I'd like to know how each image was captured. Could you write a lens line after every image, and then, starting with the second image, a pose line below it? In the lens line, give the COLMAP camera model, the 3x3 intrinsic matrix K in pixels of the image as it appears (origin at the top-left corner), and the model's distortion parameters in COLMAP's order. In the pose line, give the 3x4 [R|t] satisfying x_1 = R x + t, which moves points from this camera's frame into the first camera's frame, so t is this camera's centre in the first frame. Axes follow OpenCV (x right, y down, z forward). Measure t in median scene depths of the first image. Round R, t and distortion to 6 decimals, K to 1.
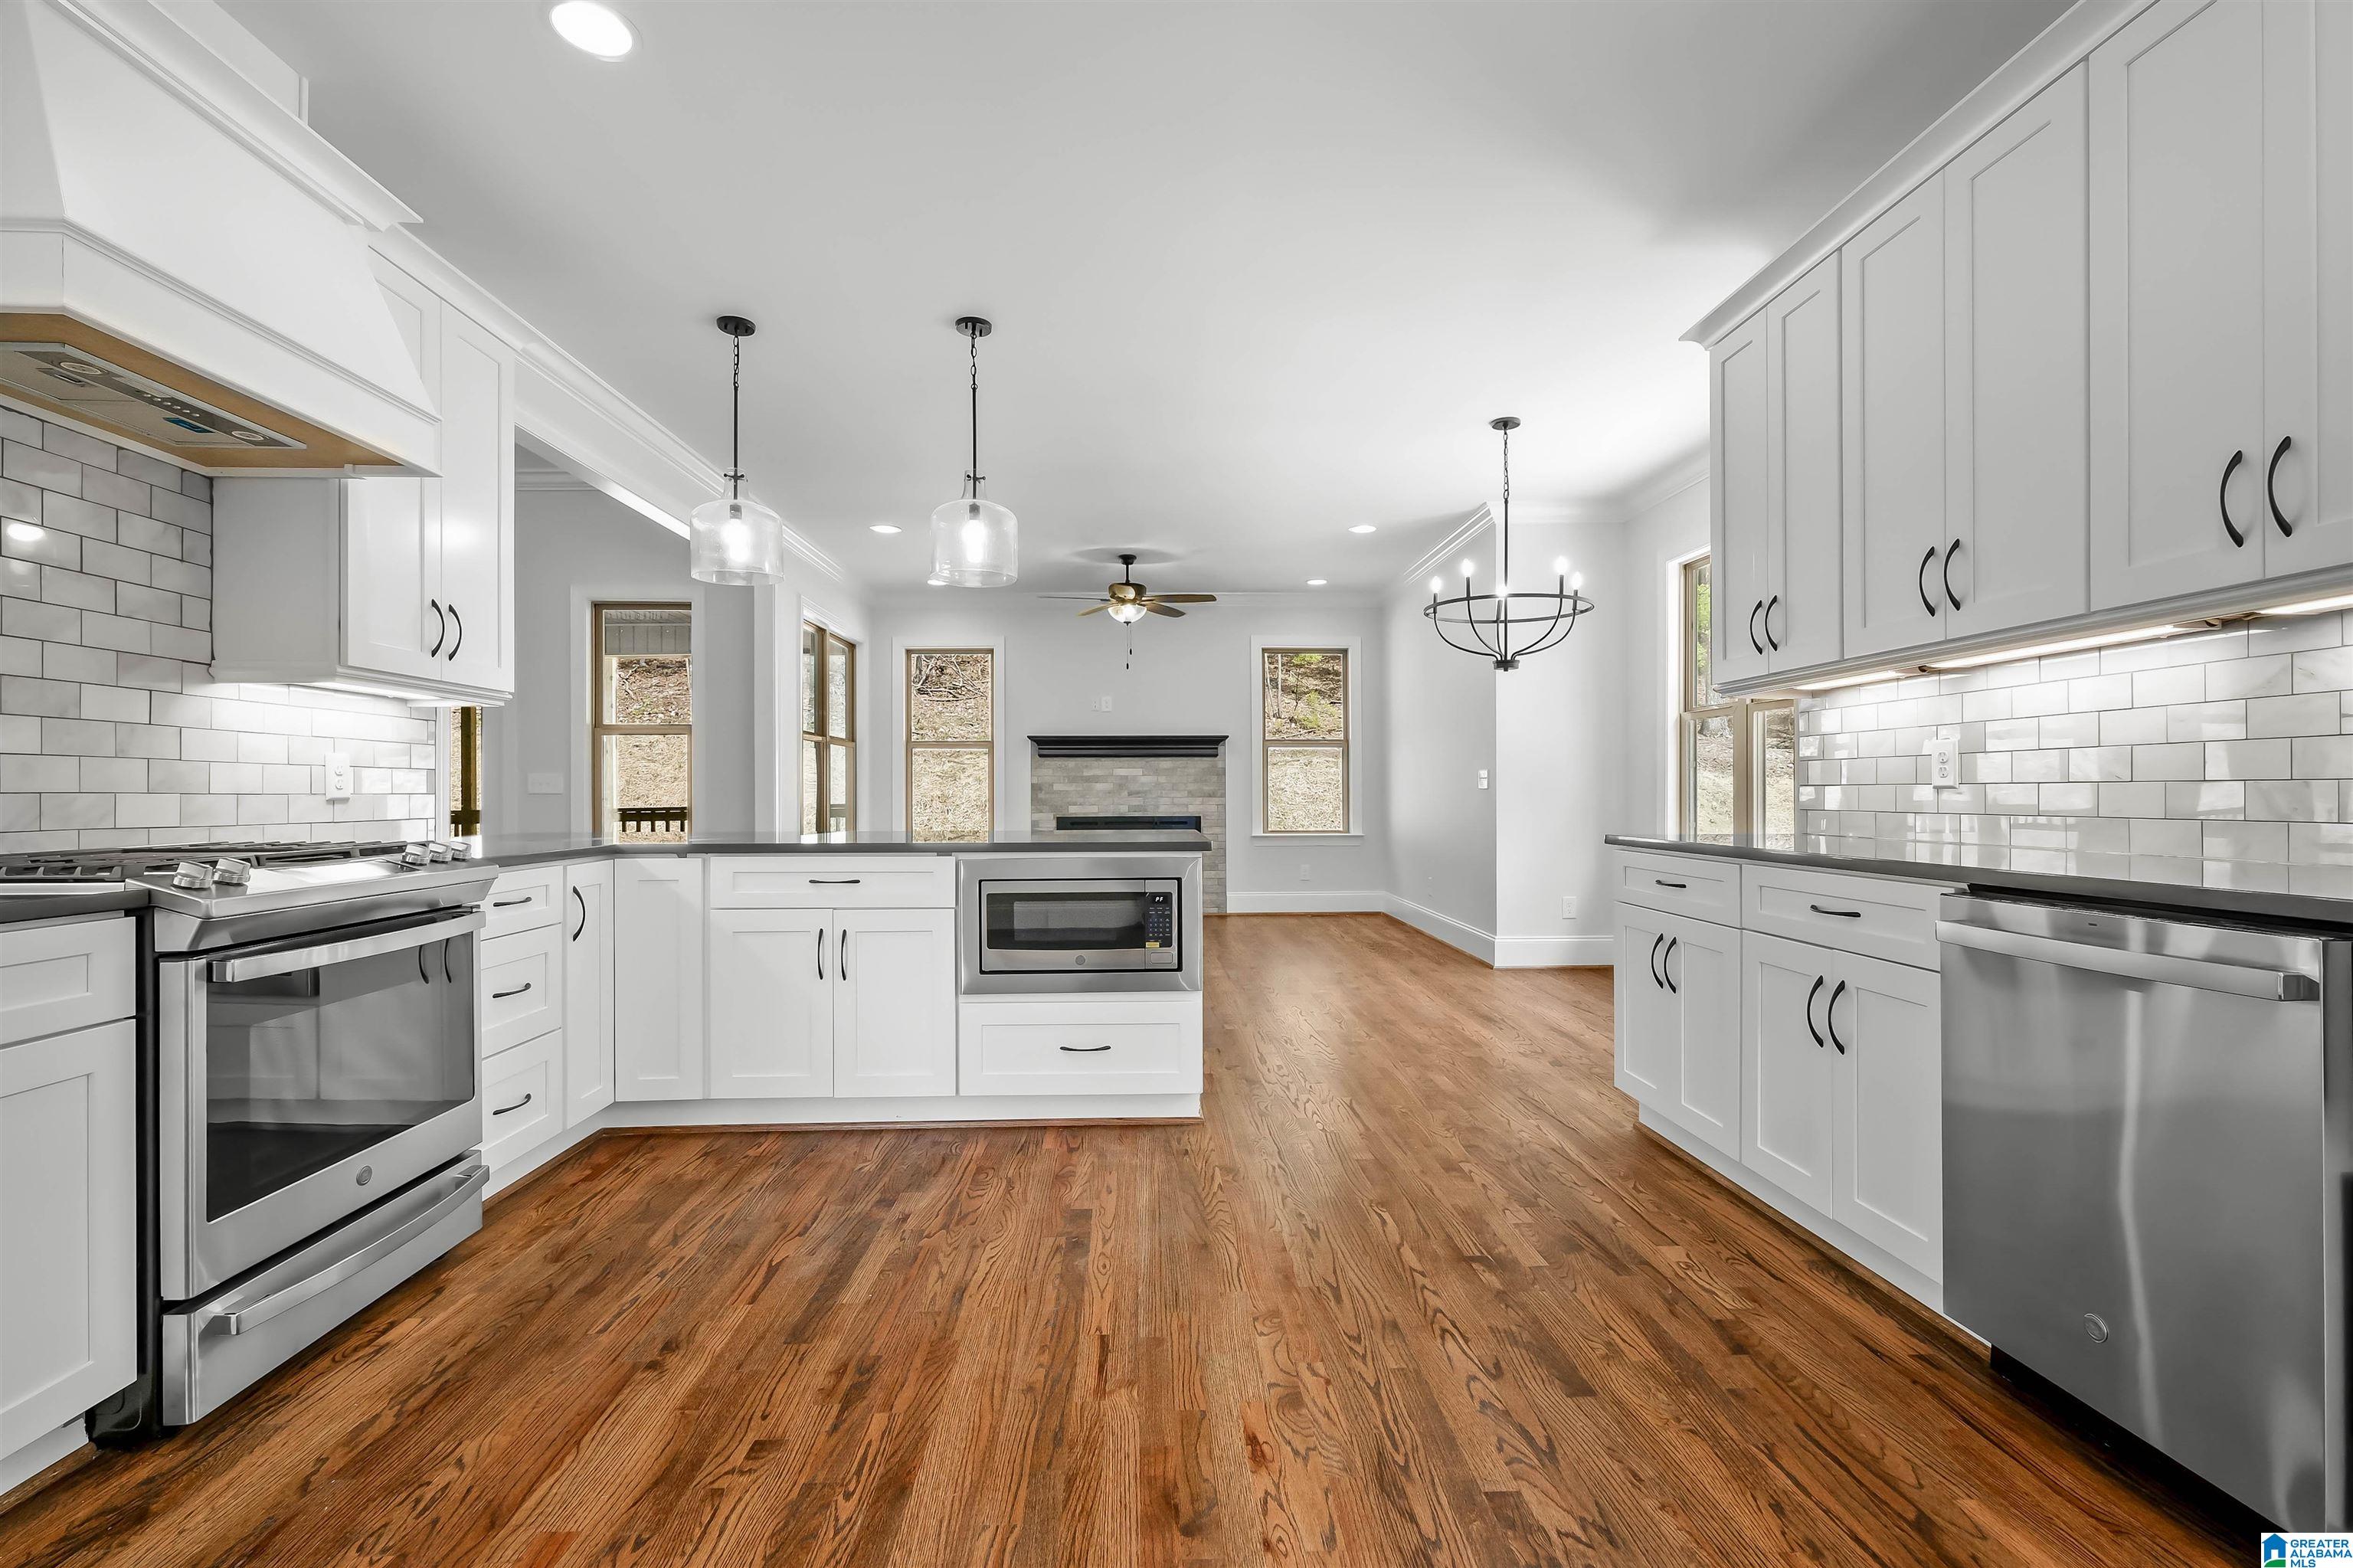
lens RADIAL K [[1033.8, 0, 1172.2], [0, 1033.8, 790.2], [0, 0, 1]] dist [-0.000751, -0.000357]
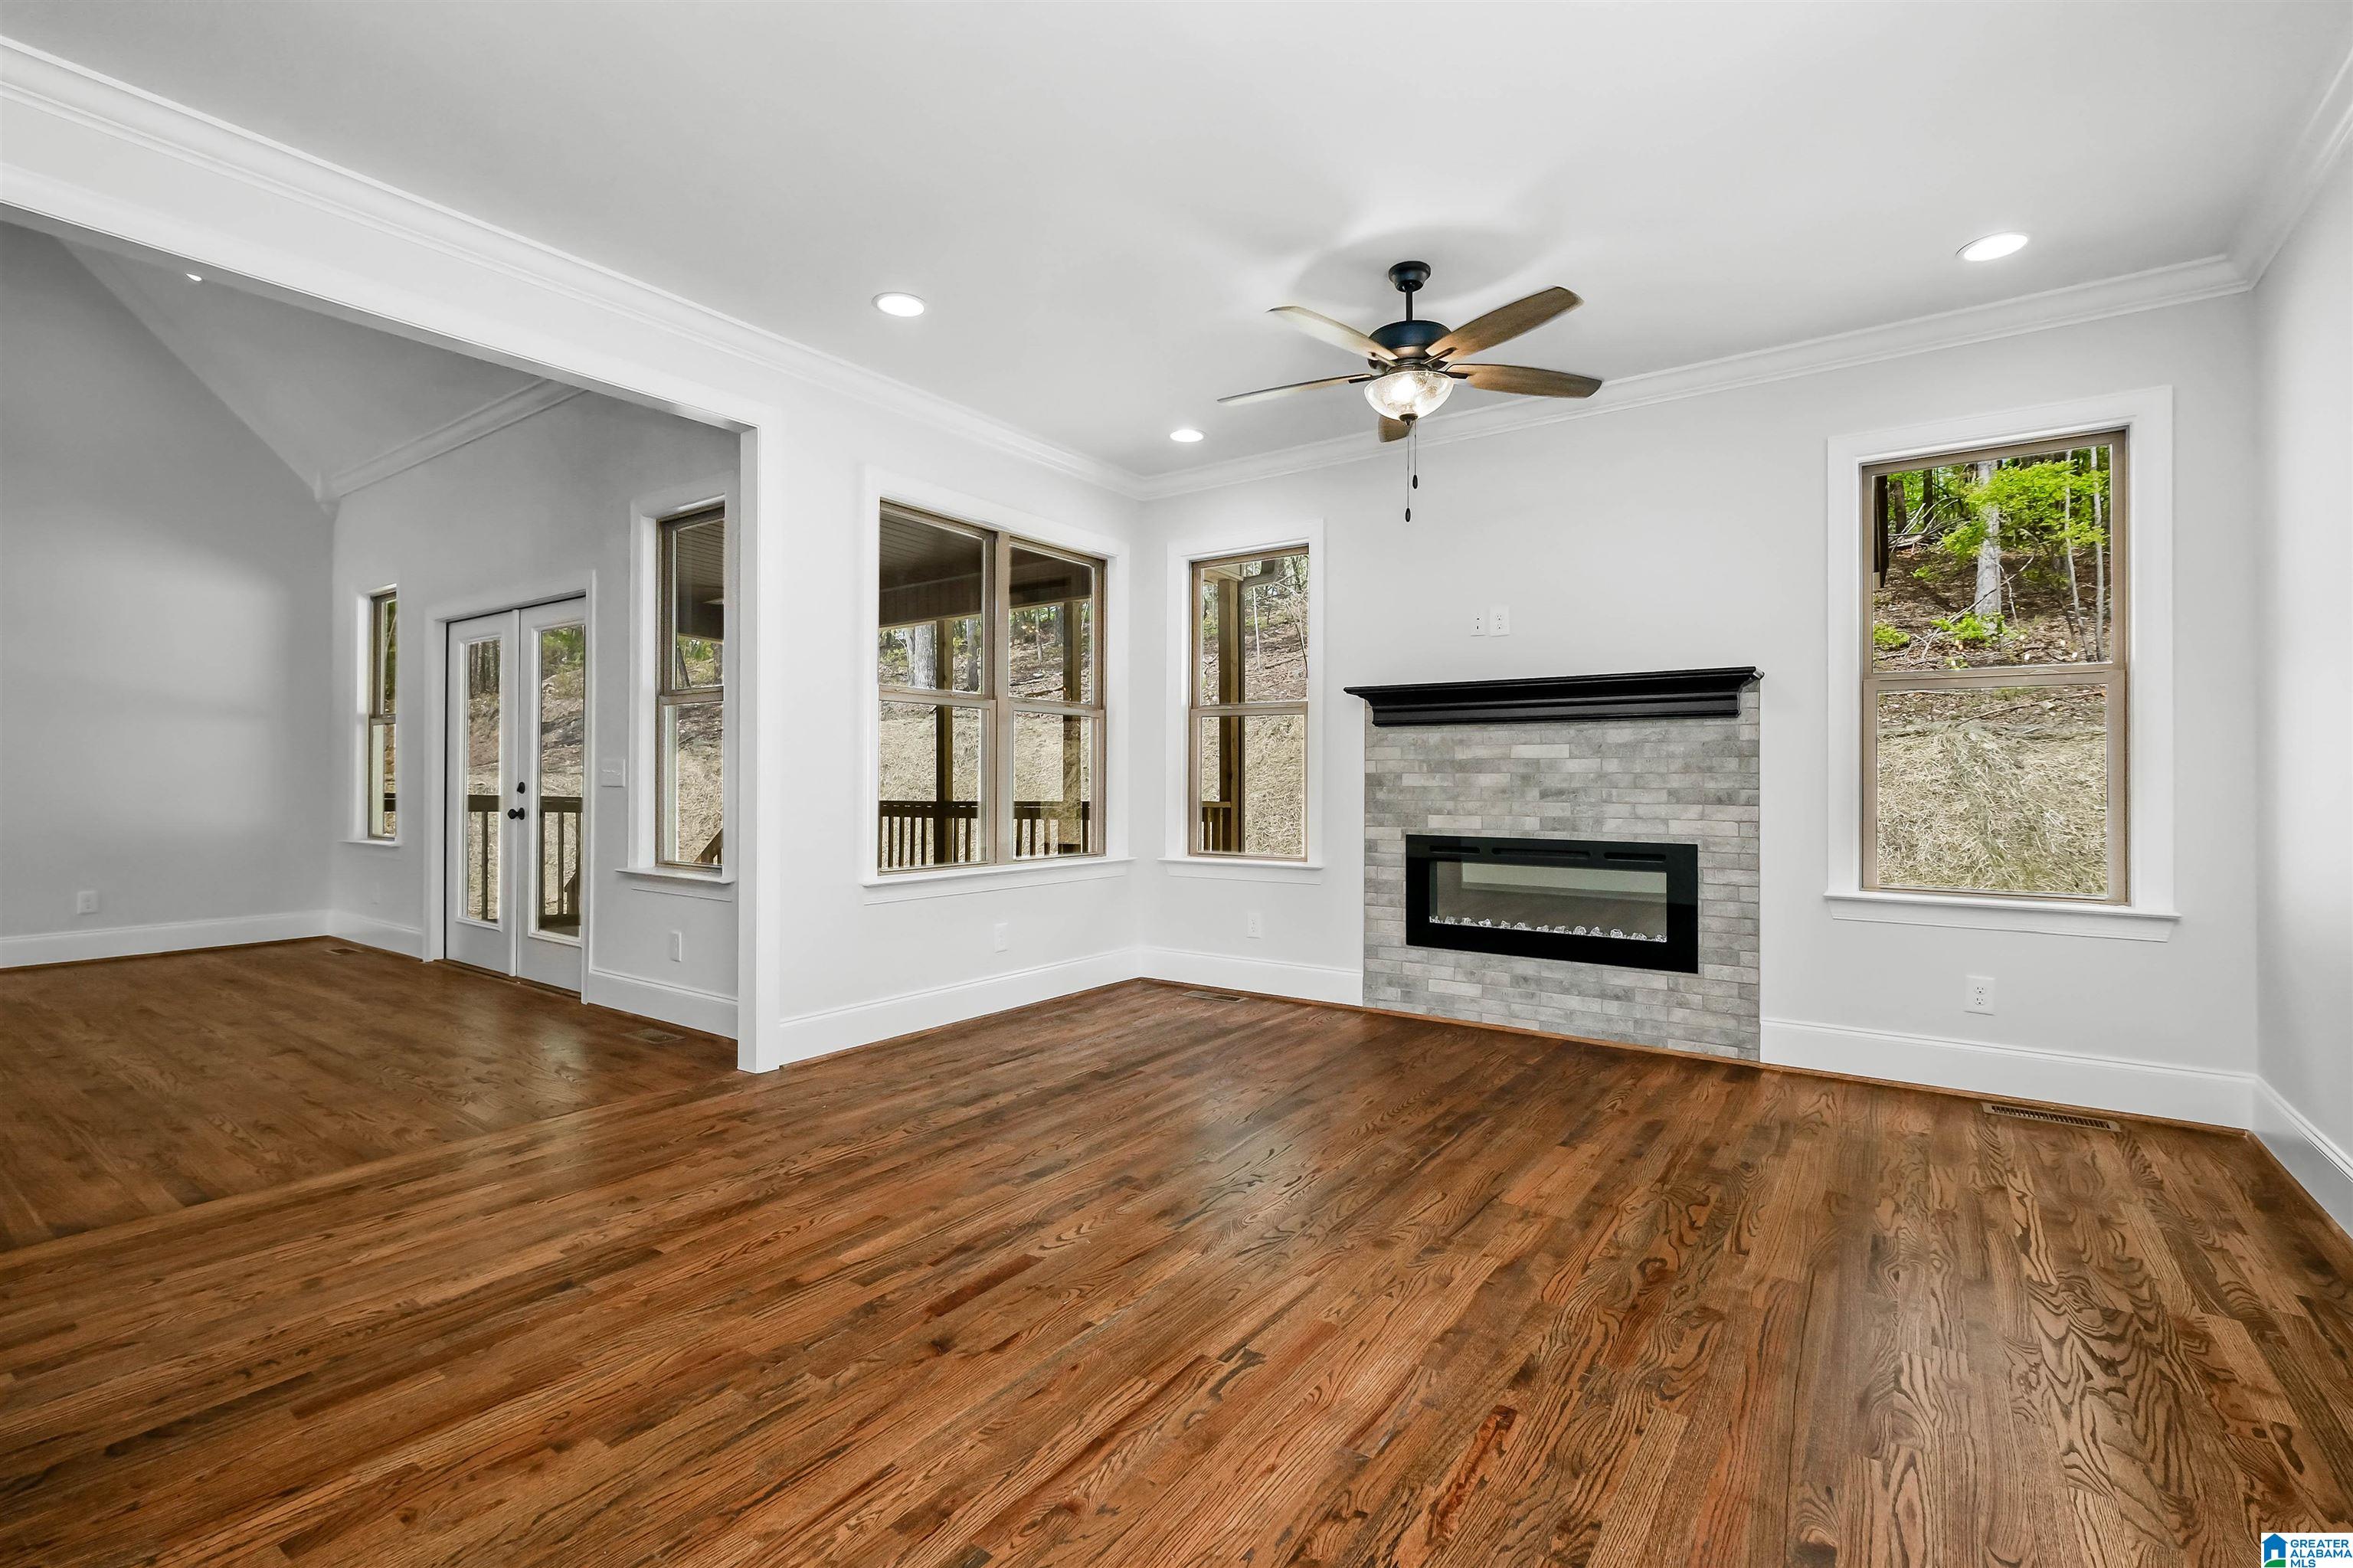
lens RADIAL K [[1054.5, 0, 1168.2], [0, 1054.5, 775.7], [0, 0, 1]] dist [-0.000417, -0.000021]
pose [[0.789539, 0.004783, -0.613682, 0.362280], [-0.006412, 0.999979, -0.000456, -0.012037], [0.613667, 0.004295, 0.789553, 1.324742]]
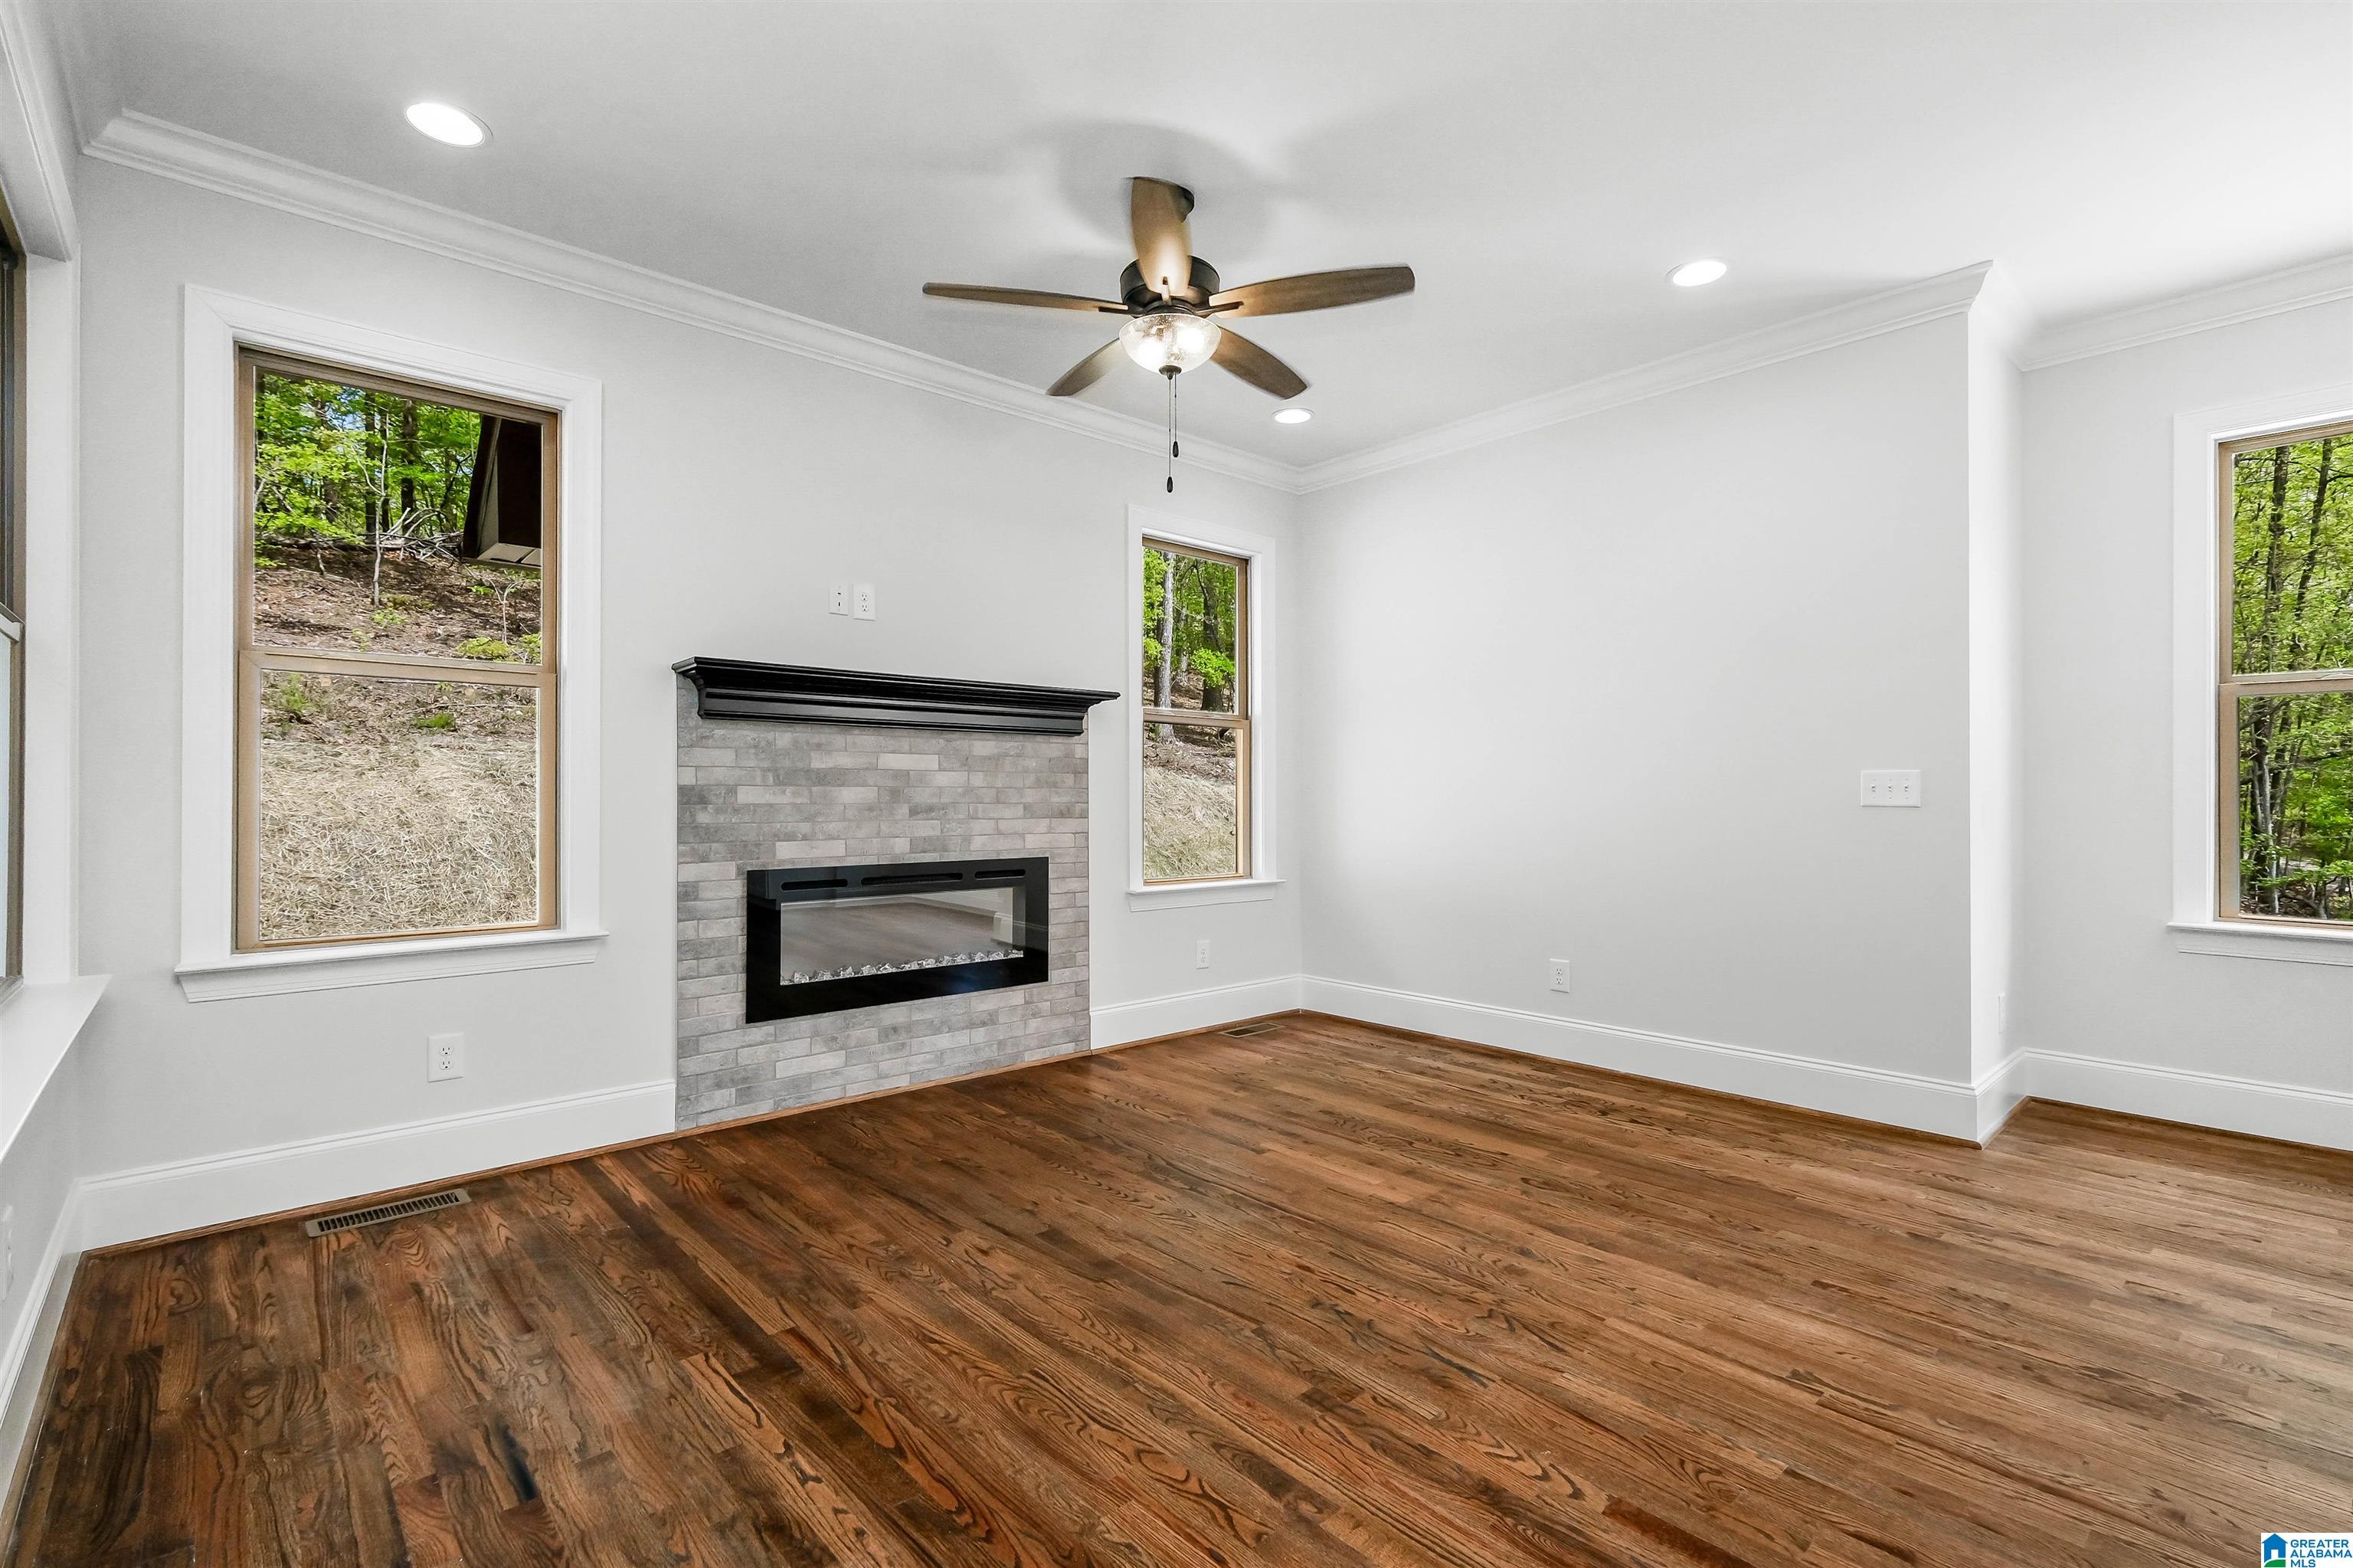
lens RADIAL K [[1066.0, 0, 1170.8], [0, 1066.0, 790.4], [0, 0, 1]] dist [-0.000066, 0.000482]
pose [[0.770979, 0.008365, 0.636805, -0.679499], [-0.004685, 0.999961, -0.007463, -0.007540], [-0.636843, 0.002770, 0.770989, 1.603793]]
